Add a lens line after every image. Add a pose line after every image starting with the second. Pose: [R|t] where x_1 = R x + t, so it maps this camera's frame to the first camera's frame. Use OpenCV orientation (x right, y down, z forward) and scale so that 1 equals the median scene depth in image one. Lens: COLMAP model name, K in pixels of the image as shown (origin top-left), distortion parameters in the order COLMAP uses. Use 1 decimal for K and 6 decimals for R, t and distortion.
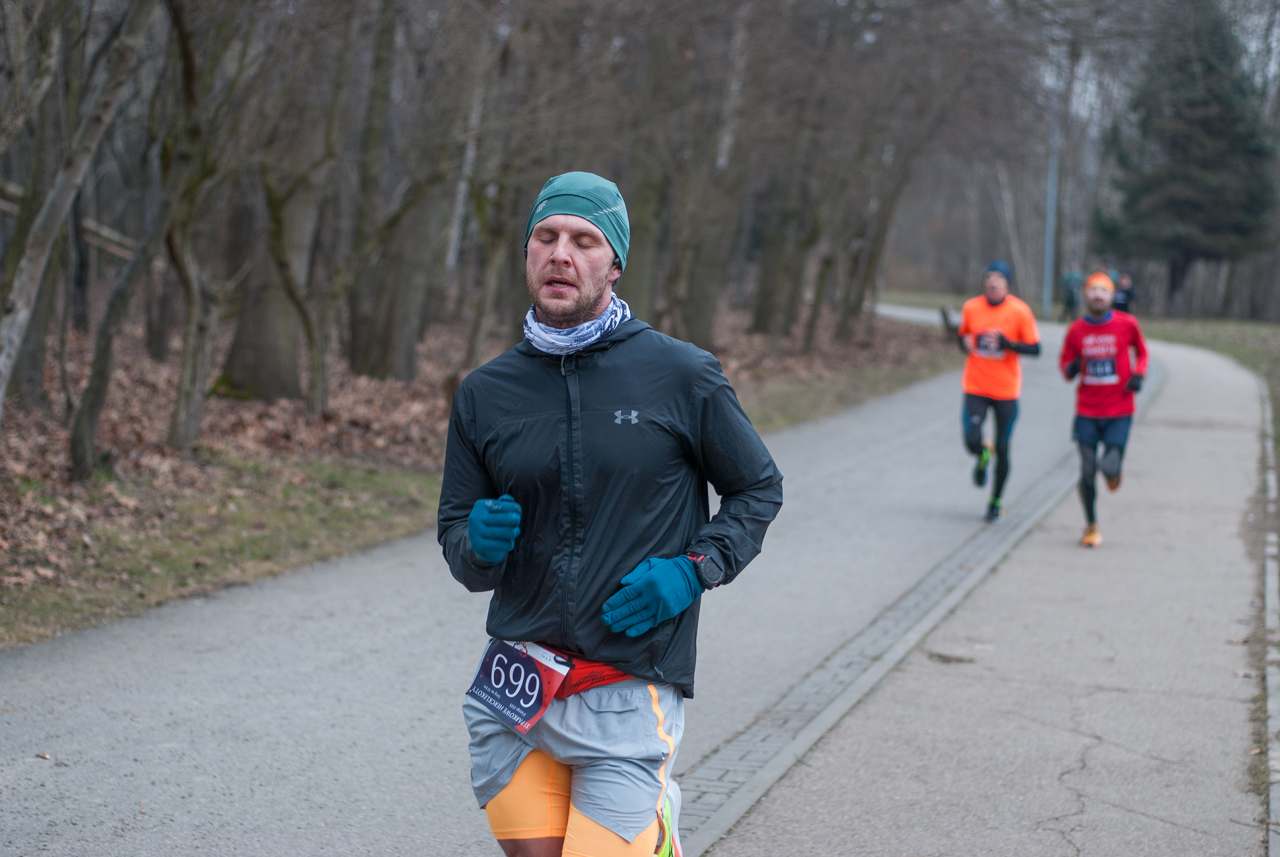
lens RADIAL K [[2809.4, 0, 635.7], [0, 2809.4, 426.4], [0, 0, 1]] dist [-0.009344, 0.000000]
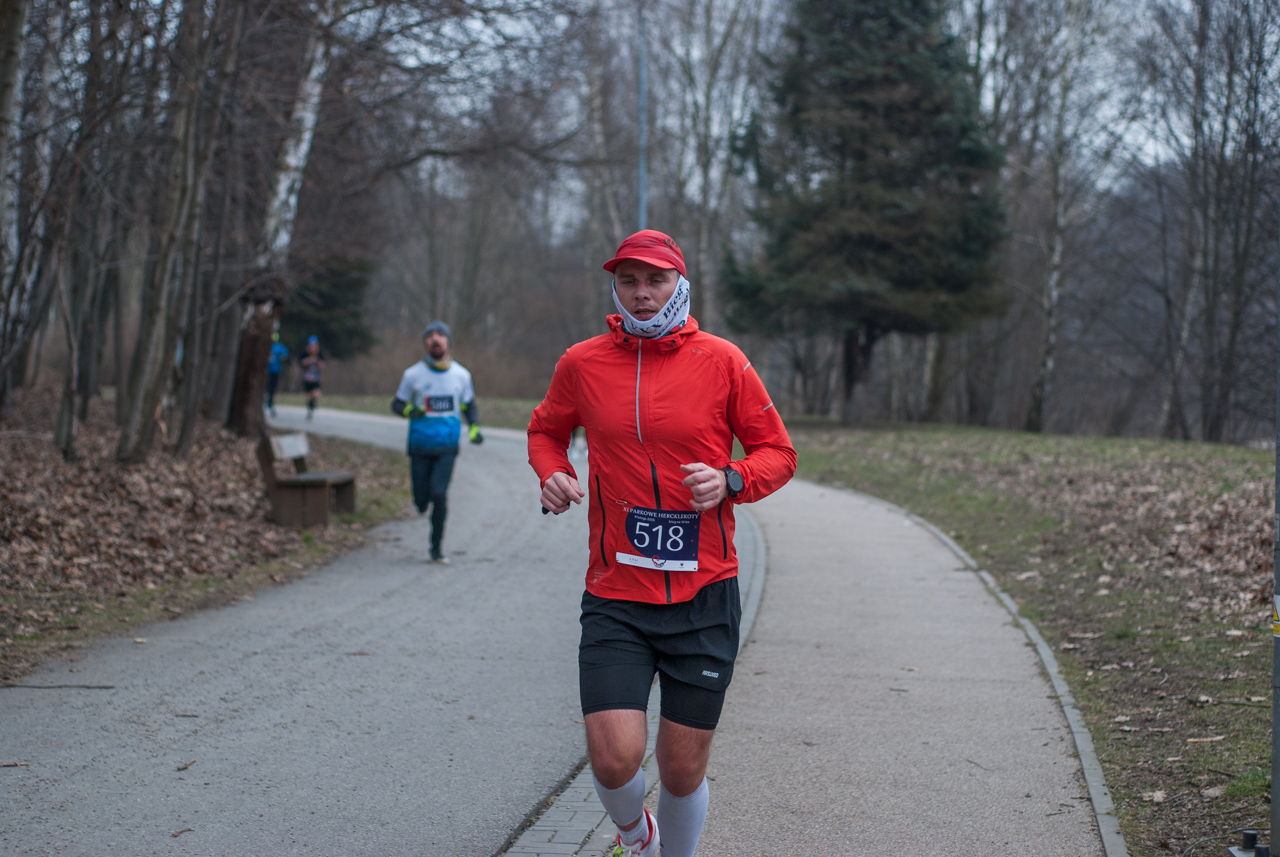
lens RADIAL K [[2809.4, 0, 643.9], [0, 2809.4, 429.9], [0, 0, 1]] dist [-0.009344, 0.000000]
pose [[0.994228, -0.032948, 0.102105, 0.080652], [0.036589, 0.998752, -0.033994, -0.017912], [-0.100857, 0.037533, 0.994193, 0.379161]]
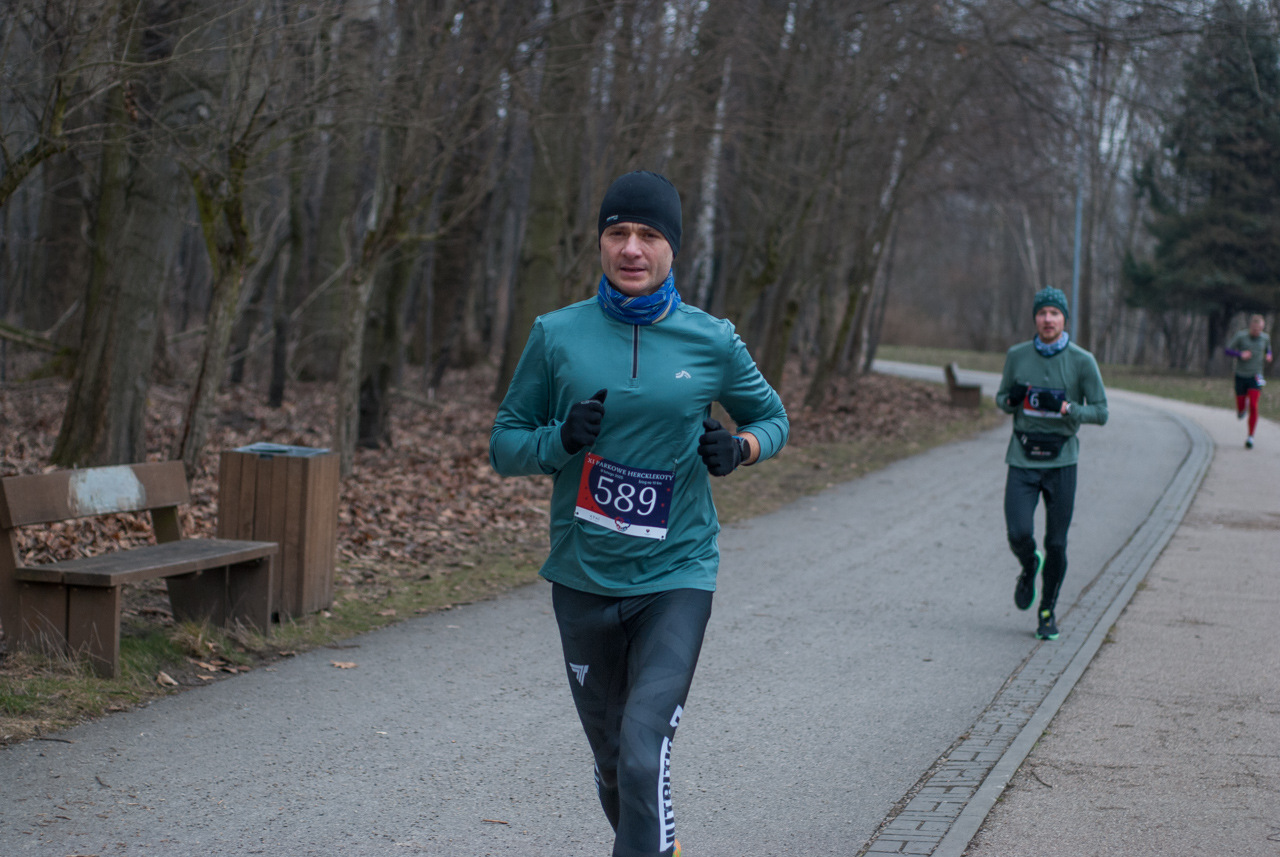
lens RADIAL K [[2809.4, 0, 641.9], [0, 2809.4, 434.6], [0, 0, 1]] dist [-0.009344, 0.000000]
pose [[0.999960, 0.003814, -0.008150, 0.015791], [-0.003947, 0.999858, -0.016398, -0.004385], [0.008086, 0.016430, 0.999832, 0.099264]]
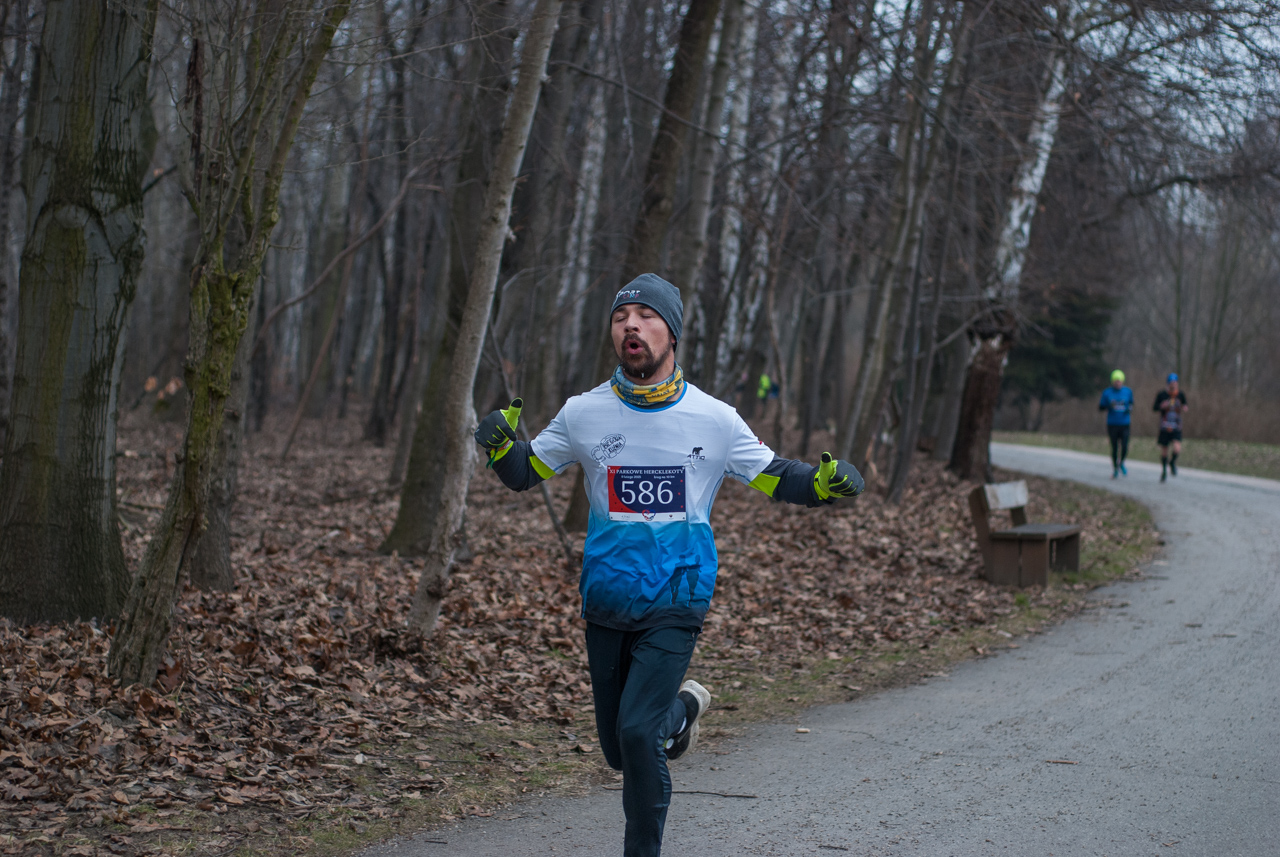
lens RADIAL K [[2809.4, 0, 648.2], [0, 2809.4, 433.0], [0, 0, 1]] dist [-0.009344, 0.000000]
pose [[0.987426, -0.007072, -0.157921, 0.084025], [-0.000931, 0.998722, -0.050542, -0.022290], [0.158076, 0.050054, 0.986157, 0.440669]]
